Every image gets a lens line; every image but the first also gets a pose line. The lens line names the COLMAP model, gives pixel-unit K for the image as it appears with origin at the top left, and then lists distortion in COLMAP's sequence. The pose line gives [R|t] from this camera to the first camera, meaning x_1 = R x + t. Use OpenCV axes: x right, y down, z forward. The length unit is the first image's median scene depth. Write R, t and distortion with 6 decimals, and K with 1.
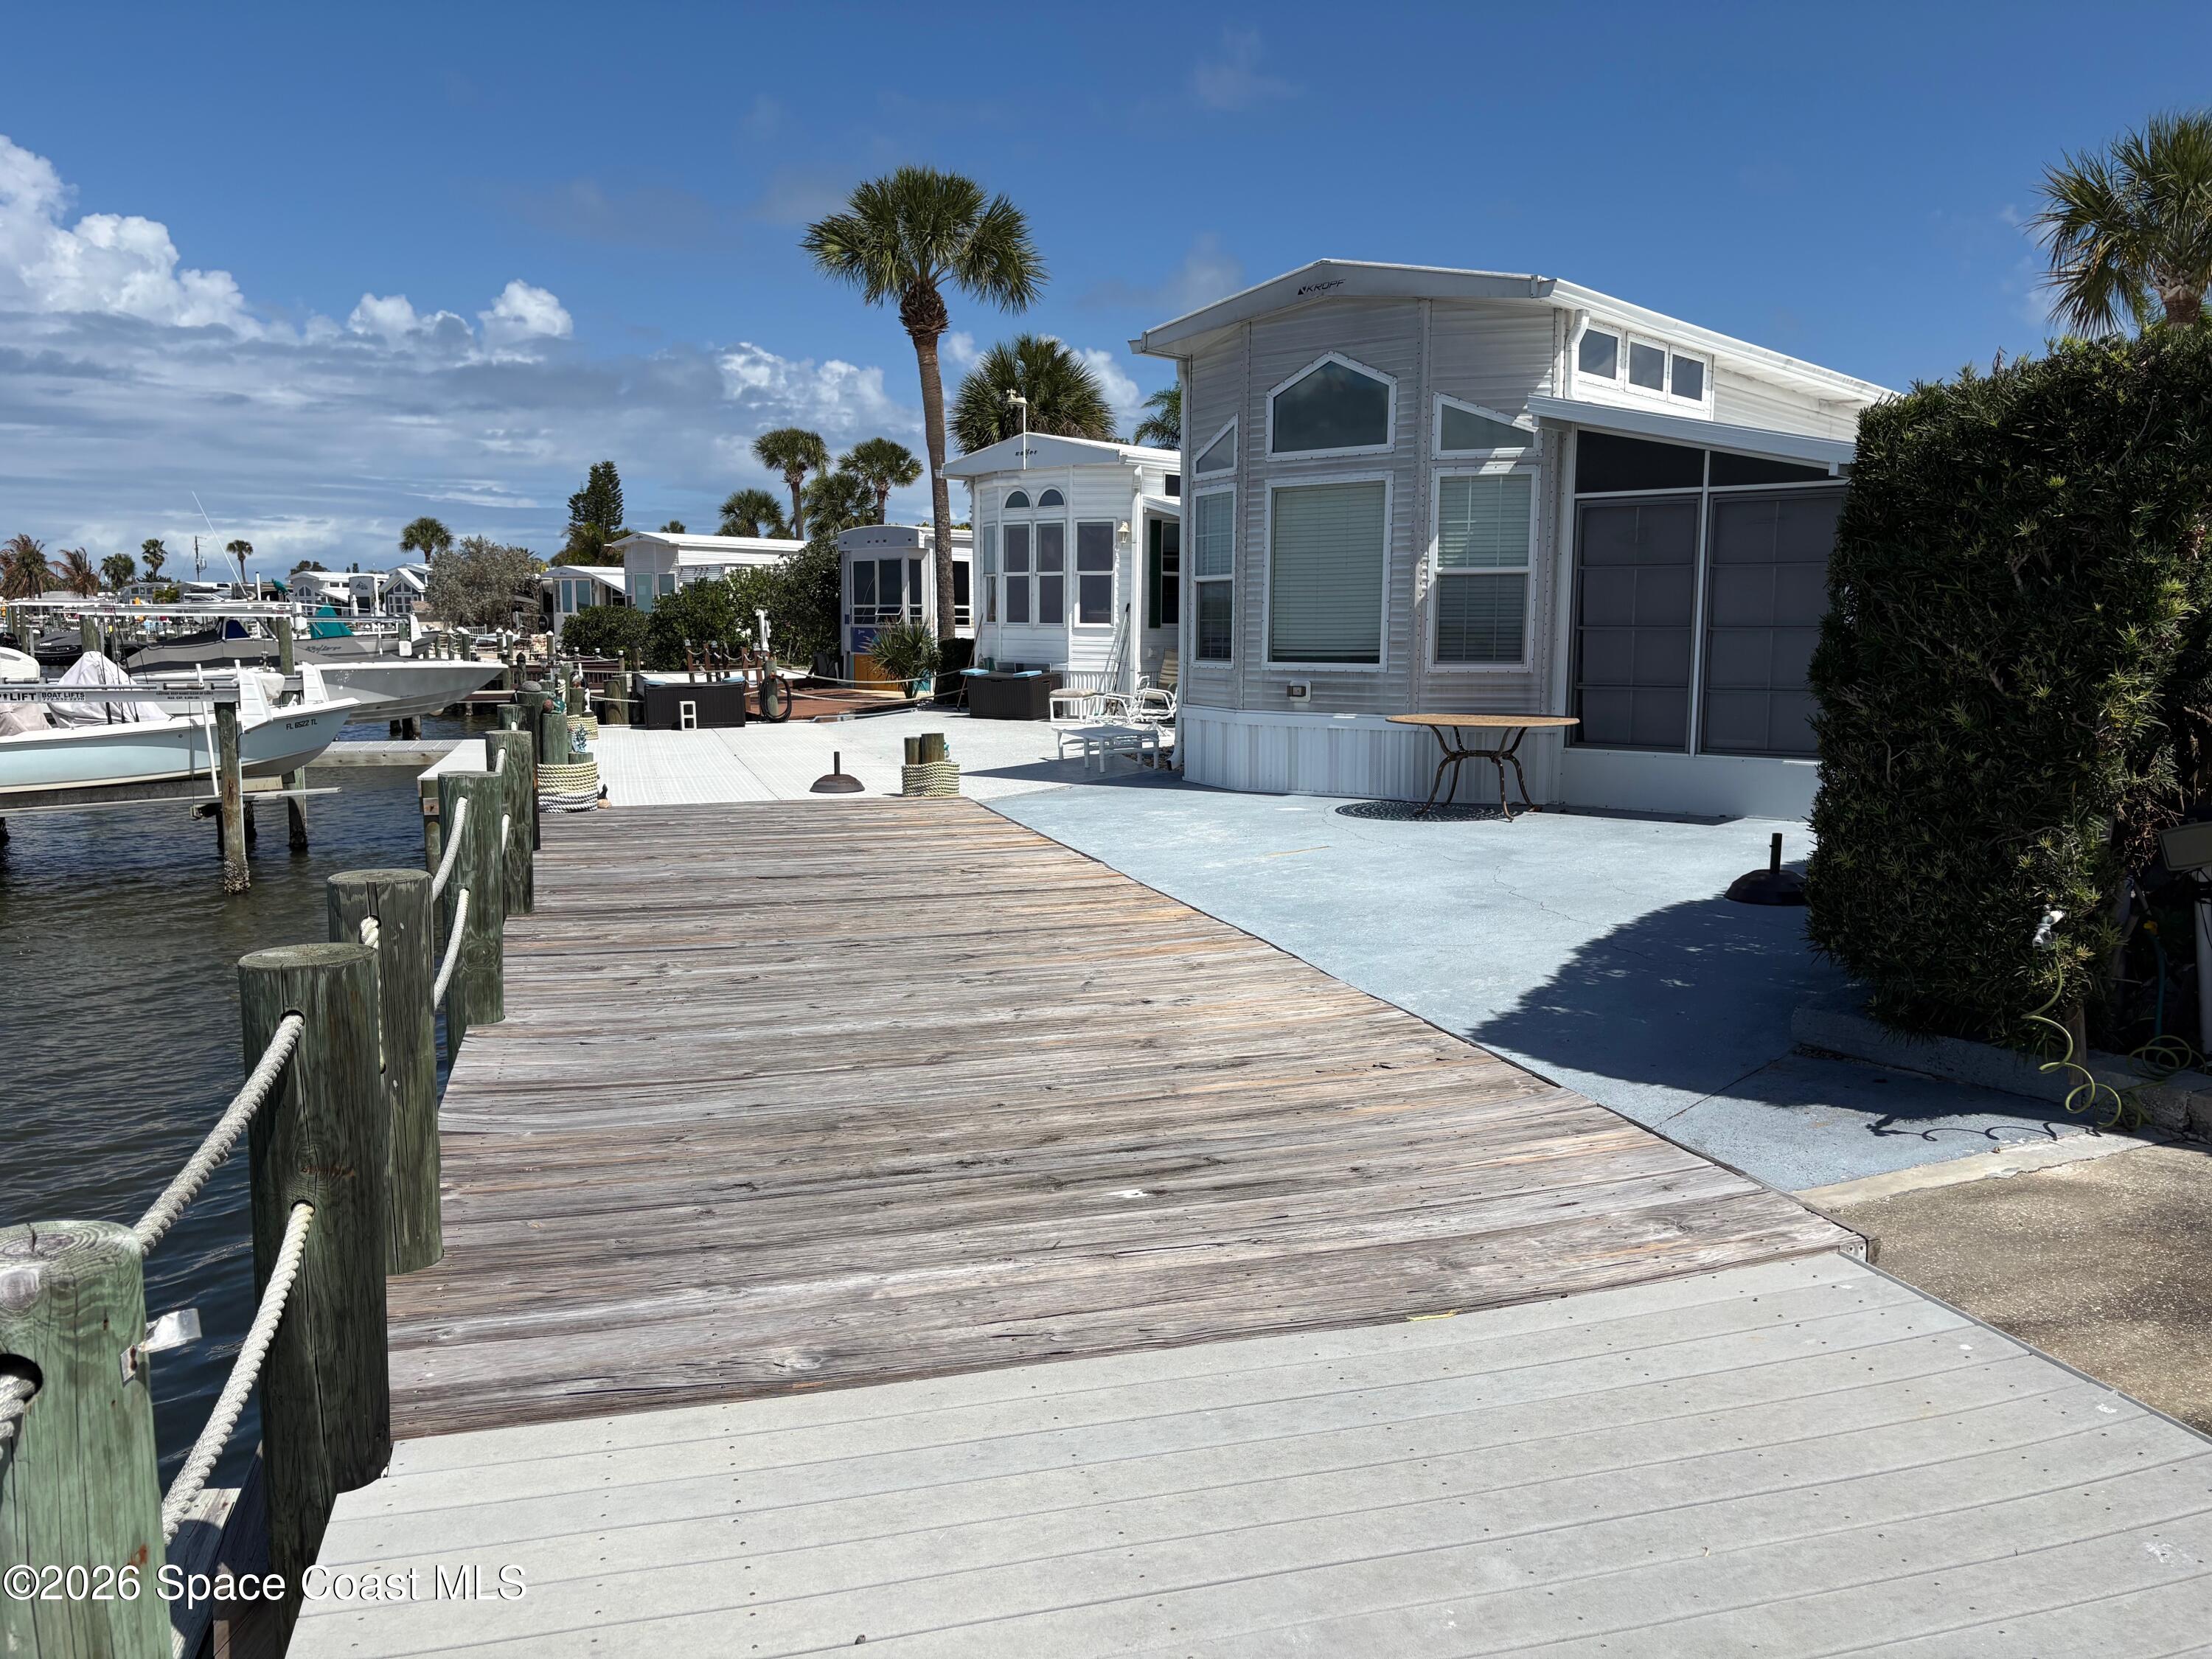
lens RADIAL K [[1667.2, 0, 1104.4], [0, 1667.2, 868.9], [0, 0, 1]] dist [0.051082, -0.040642]
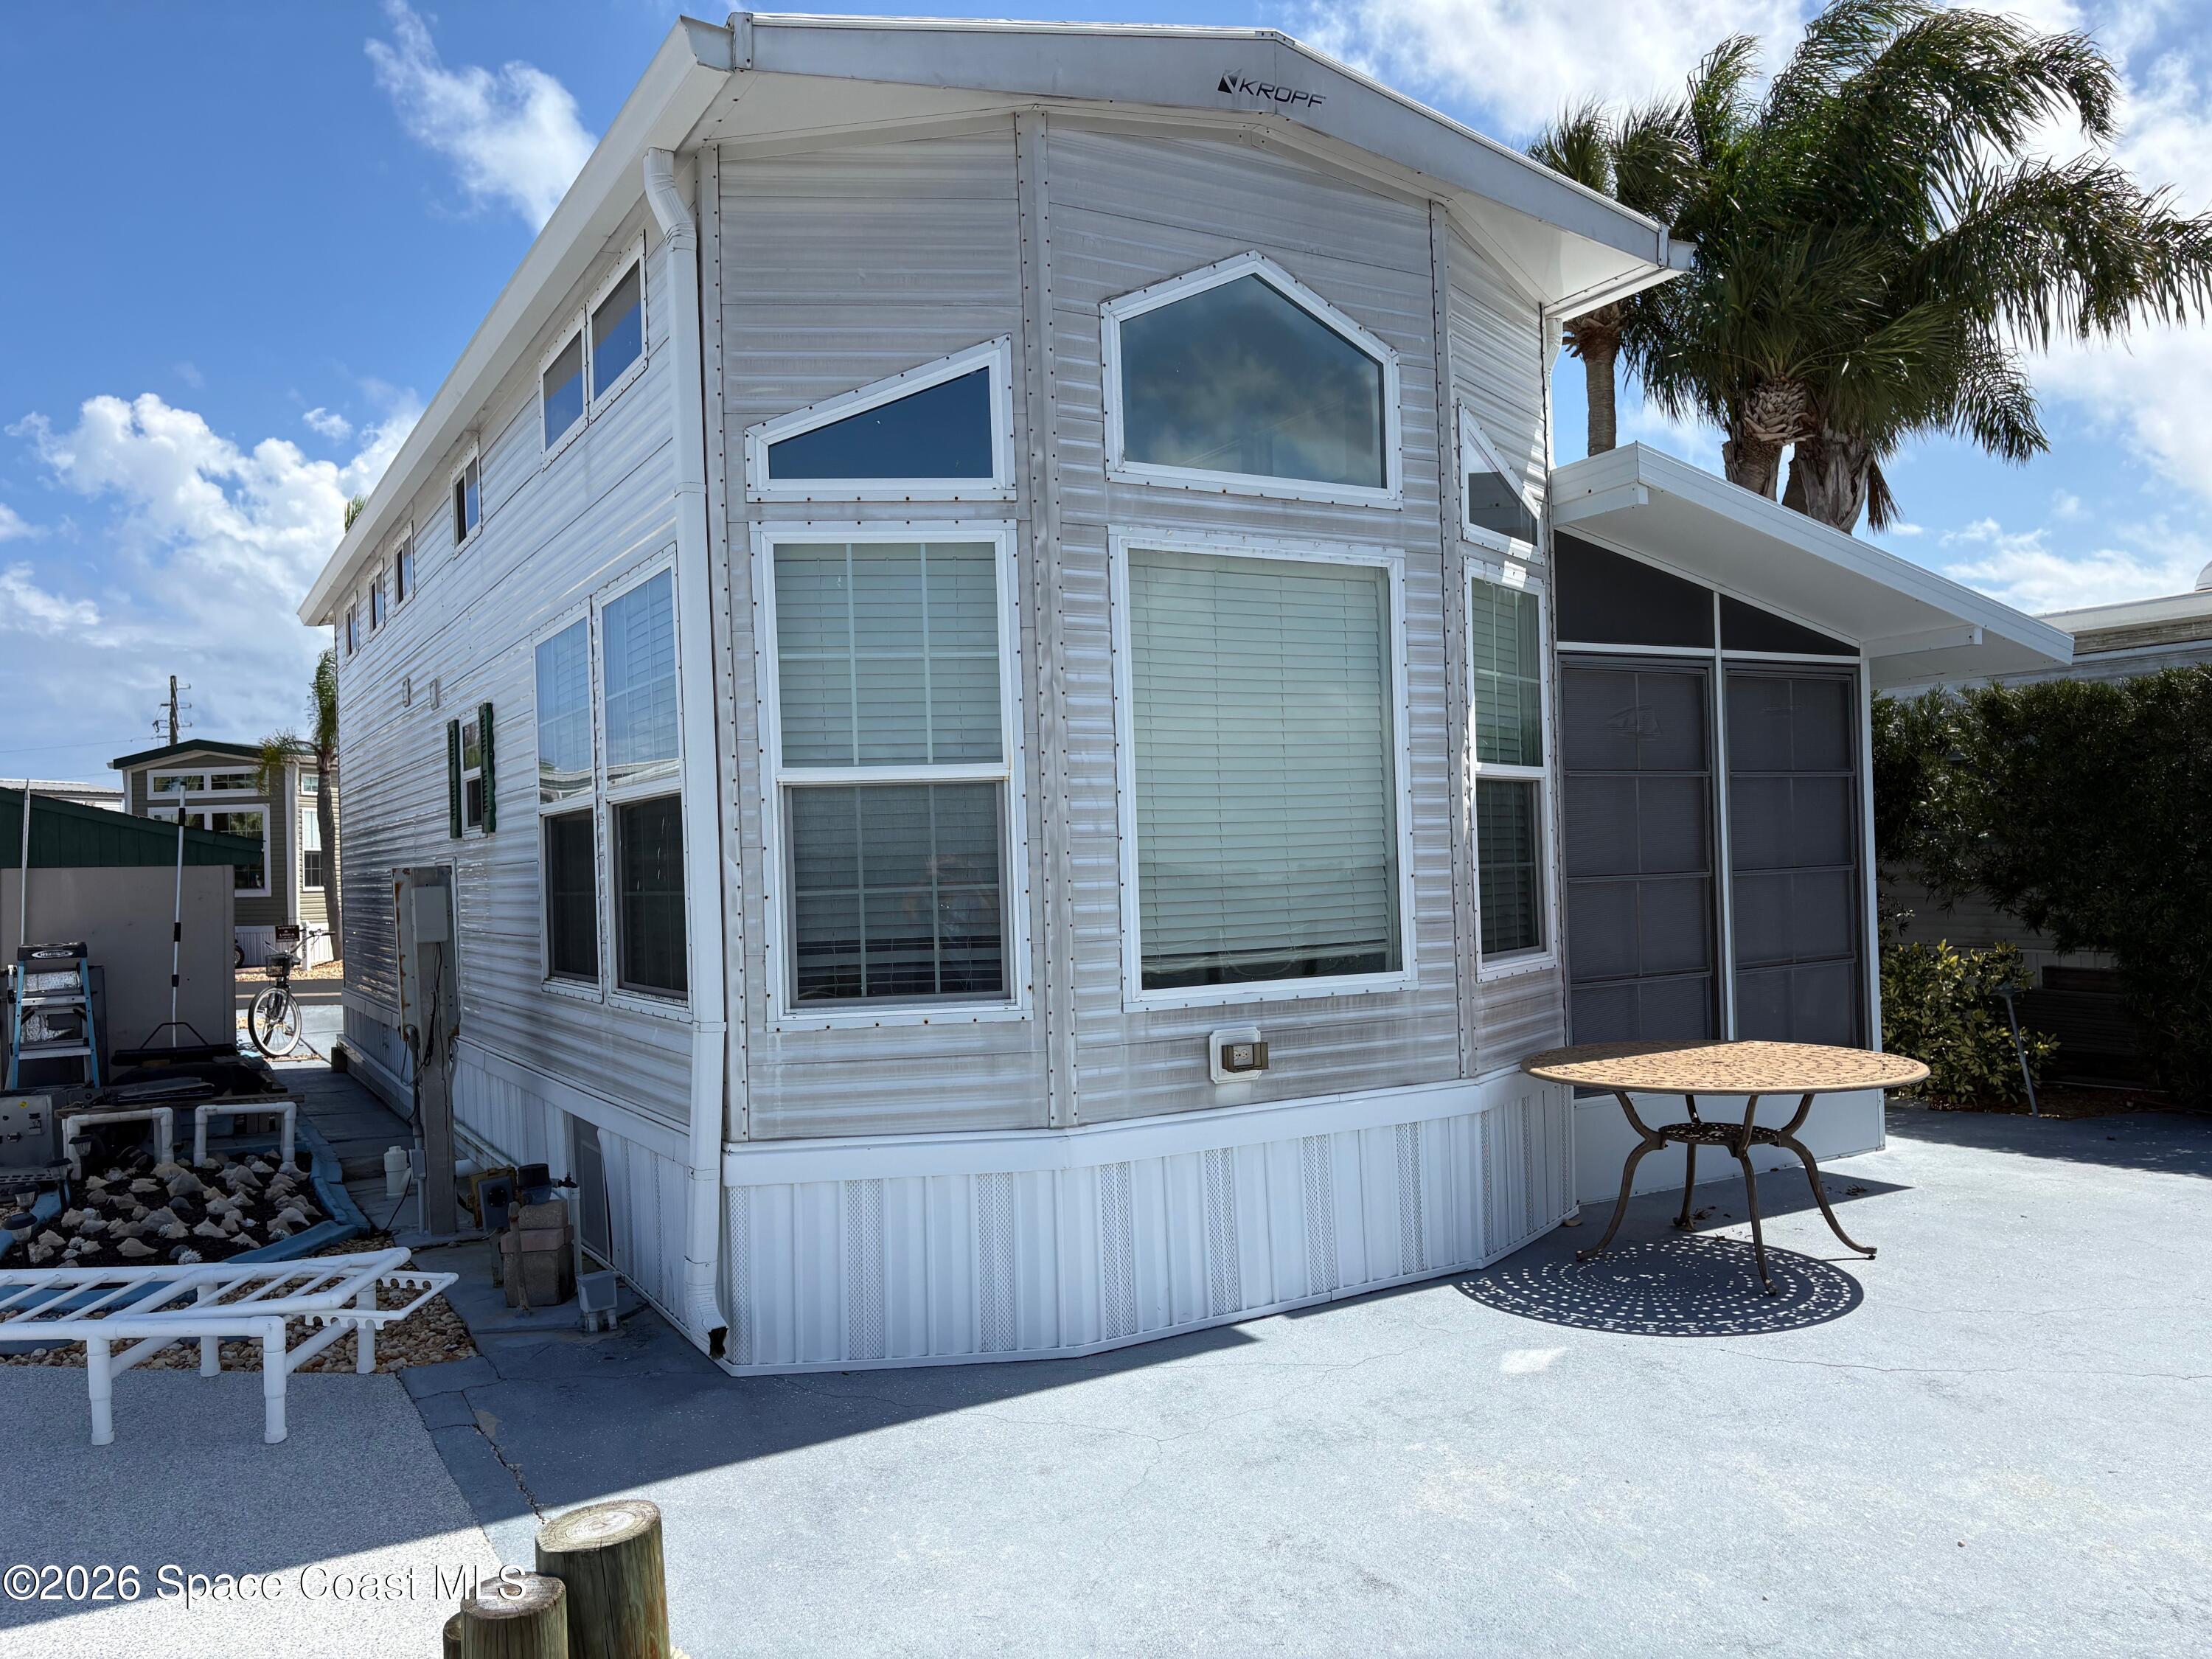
lens RADIAL K [[1667.2, 0, 1088.0], [0, 1667.2, 861.2], [0, 0, 1]] dist [0.051082, -0.040642]
pose [[0.334298, -0.011641, 0.942396, -0.264749], [0.168629, 0.984527, -0.047656, -0.137147], [-0.927259, 0.174846, 0.331088, 0.878266]]
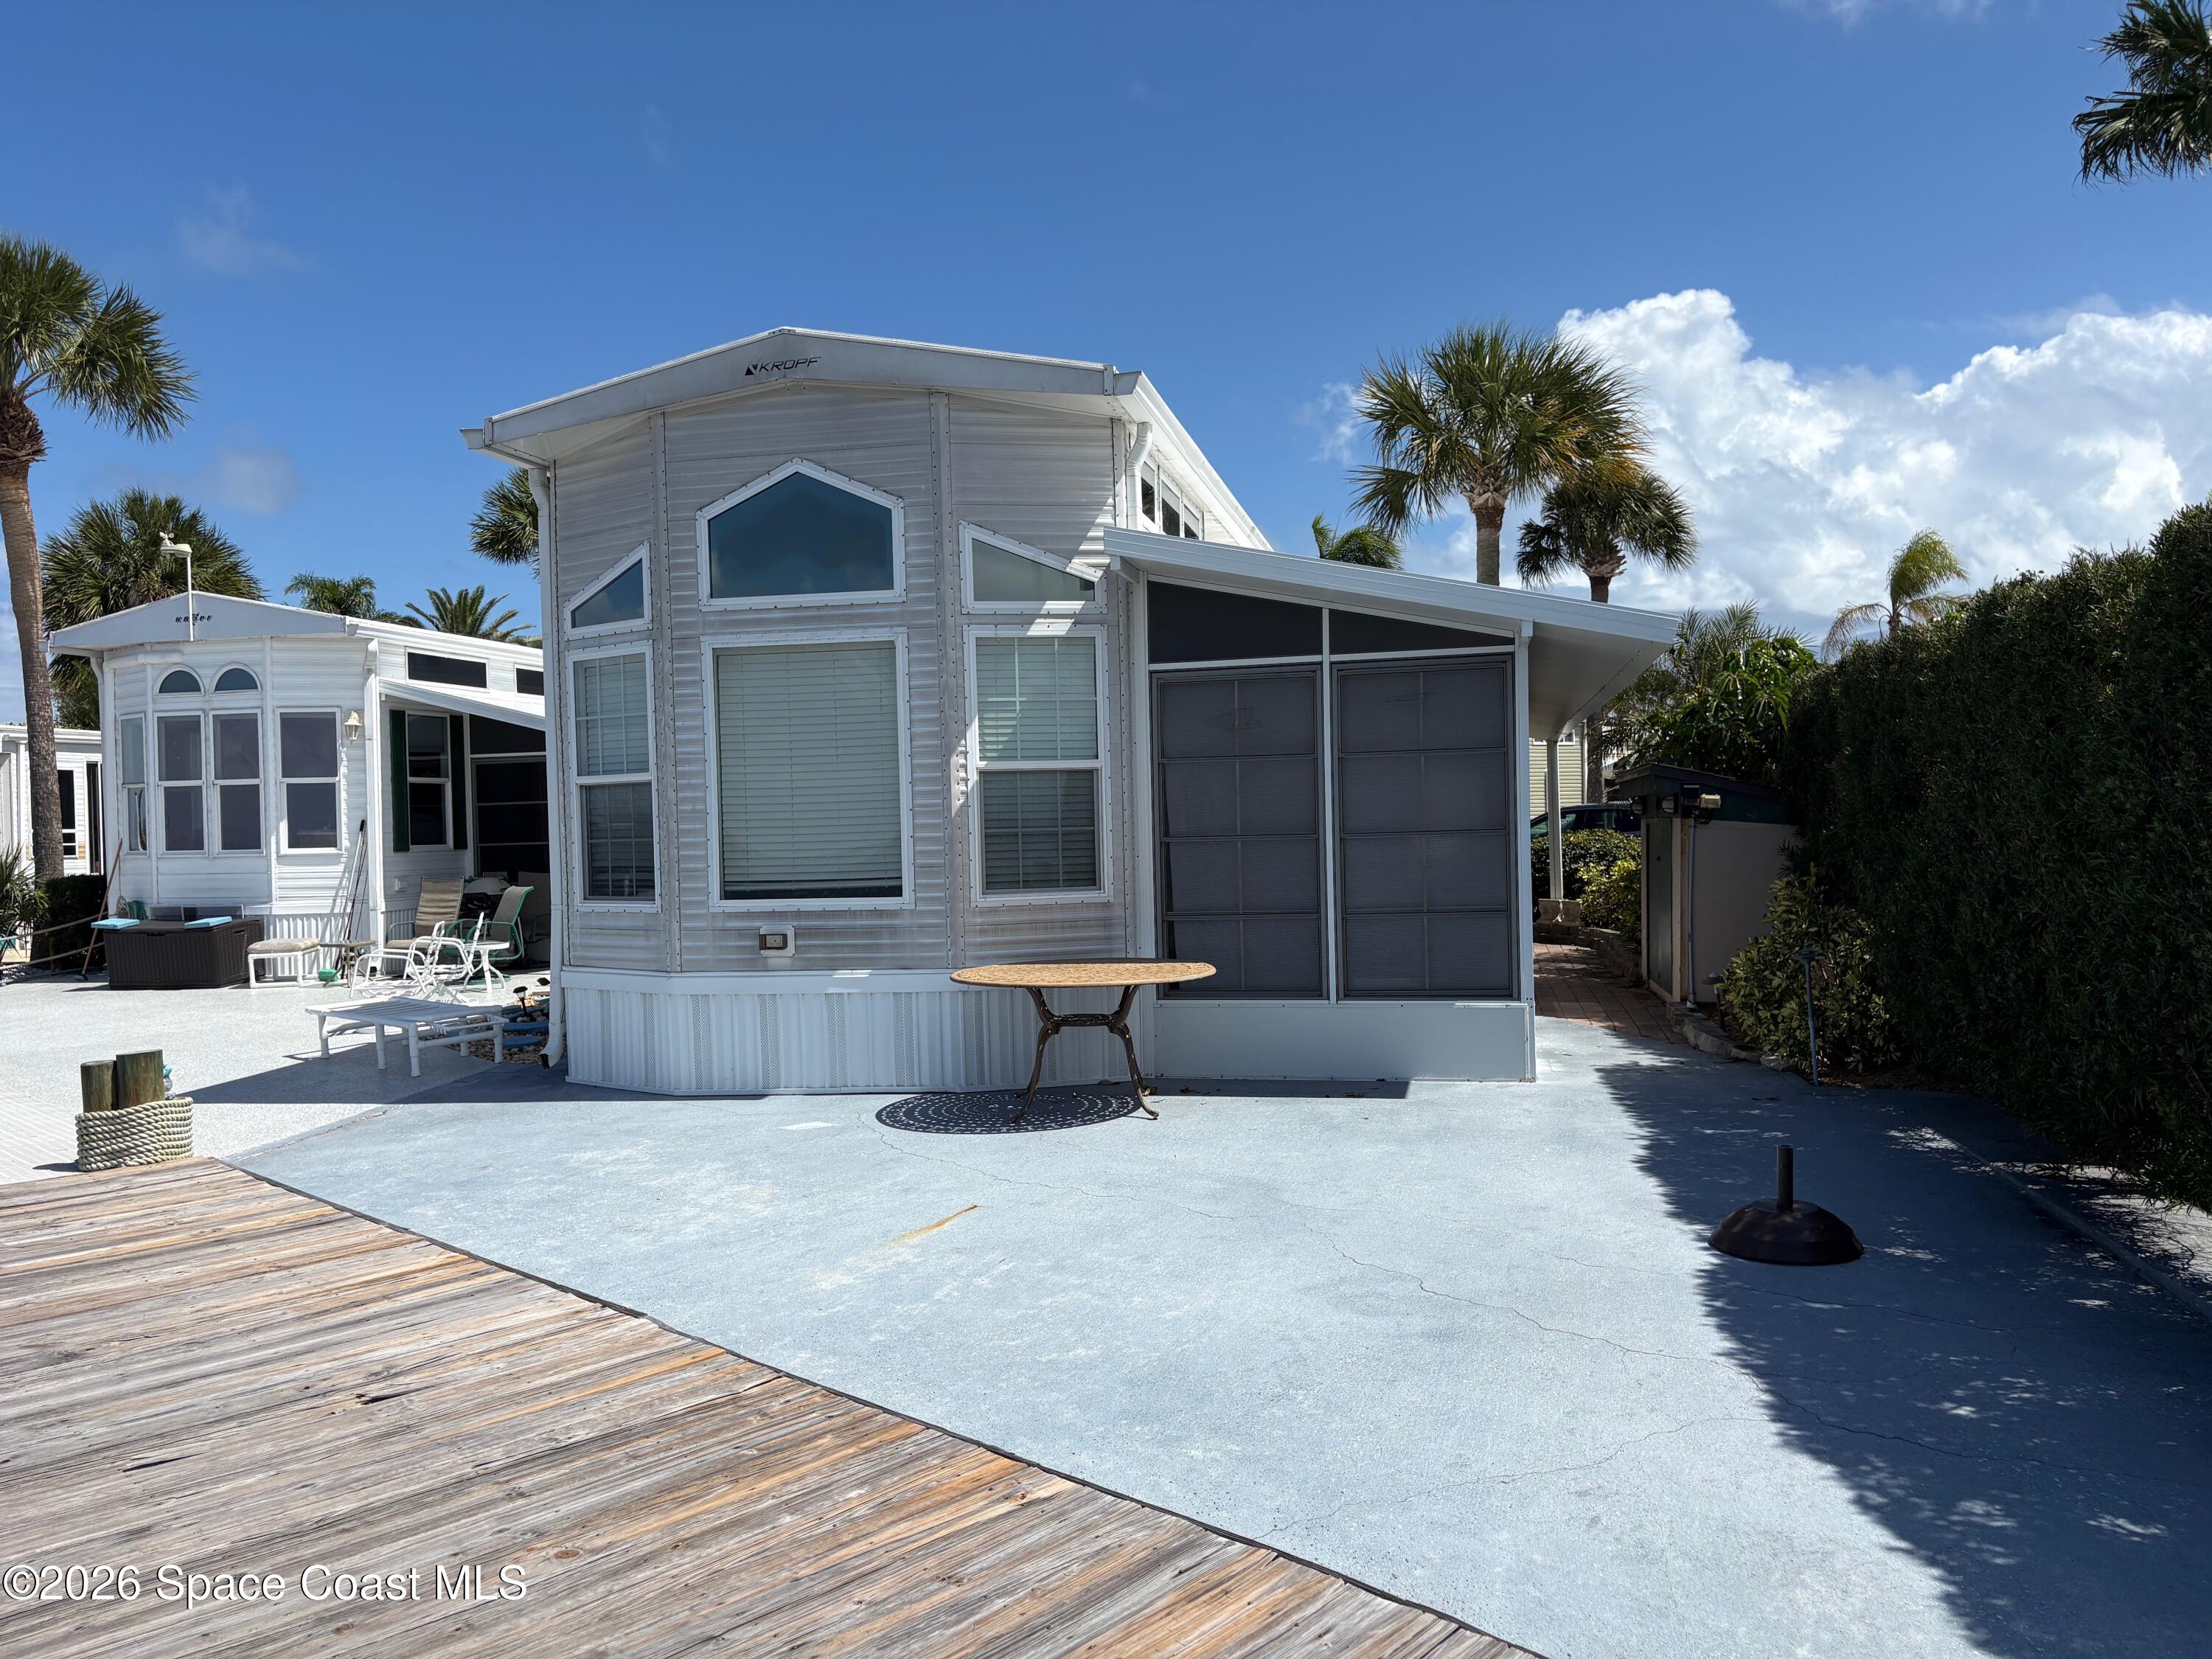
lens RADIAL K [[1667.2, 0, 1122.2], [0, 1667.2, 866.2], [0, 0, 1]] dist [0.051082, -0.040642]
pose [[0.876876, -0.036434, 0.479333, -0.082761], [0.096212, 0.990250, -0.100738, -0.053958], [-0.470989, 0.134452, 0.871832, 0.331527]]
